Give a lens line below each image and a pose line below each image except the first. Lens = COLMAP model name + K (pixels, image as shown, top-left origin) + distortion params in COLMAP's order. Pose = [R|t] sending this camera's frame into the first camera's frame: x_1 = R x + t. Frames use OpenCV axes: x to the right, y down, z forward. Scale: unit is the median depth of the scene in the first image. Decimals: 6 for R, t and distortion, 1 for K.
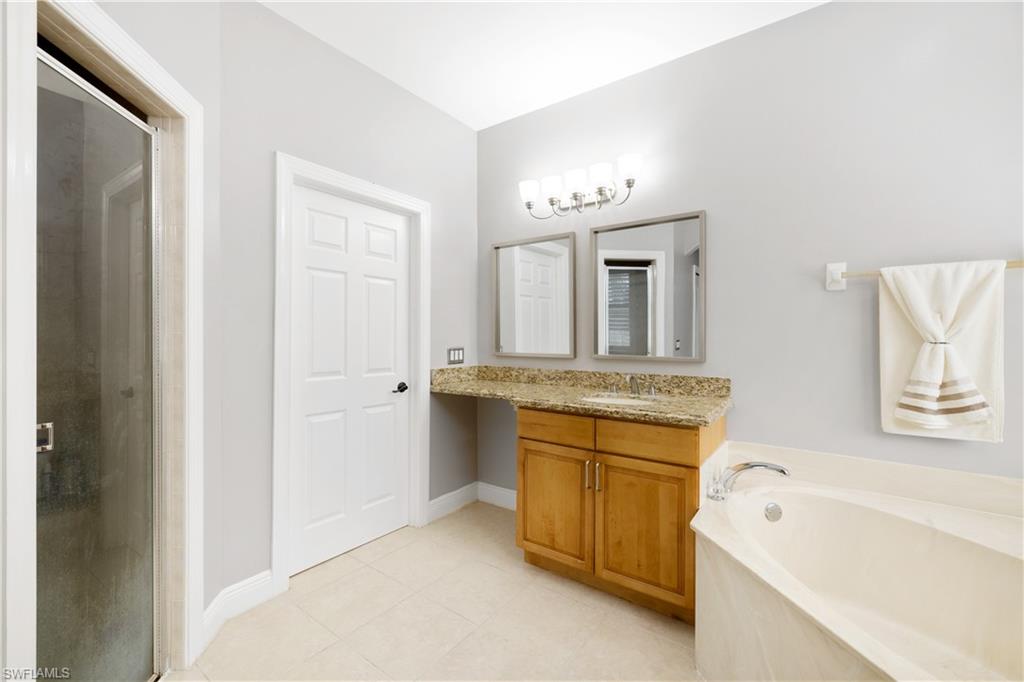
lens RADIAL K [[431.2, 0, 512.9], [0, 431.2, 337.2], [0, 0, 1]] dist [-0.000038, -0.000114]
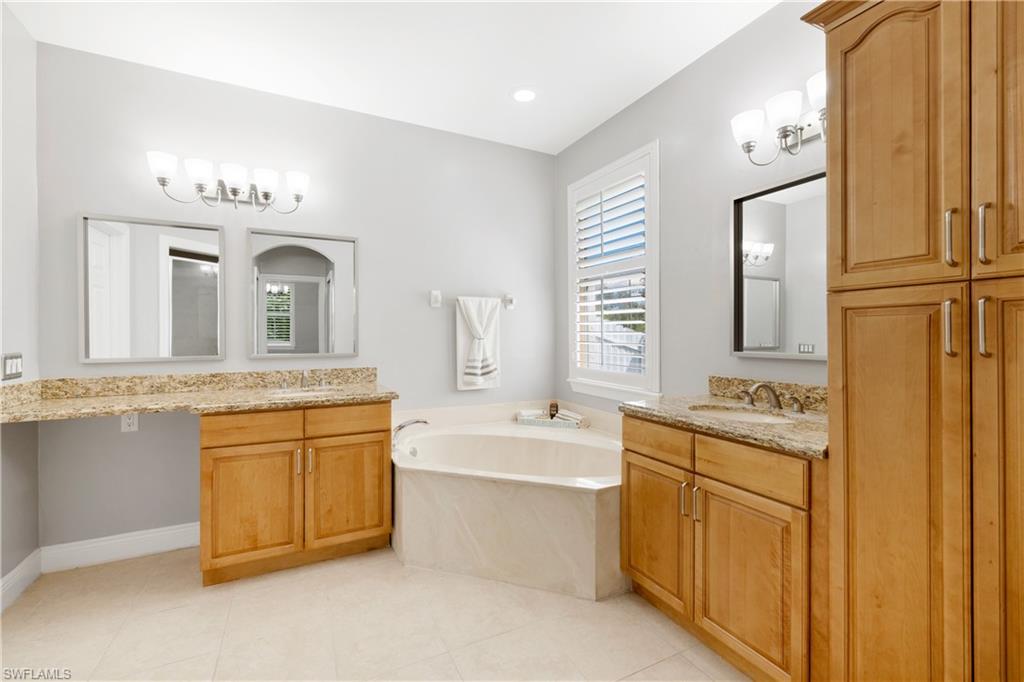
lens RADIAL K [[431.2, 0, 513.0], [0, 431.2, 337.3], [0, 0, 1]] dist [-0.000038, -0.000114]
pose [[0.445548, -0.006170, 0.895237, -0.533796], [0.007628, 0.999966, 0.003095, 0.001465], [-0.895226, 0.005450, 0.445580, 0.017775]]
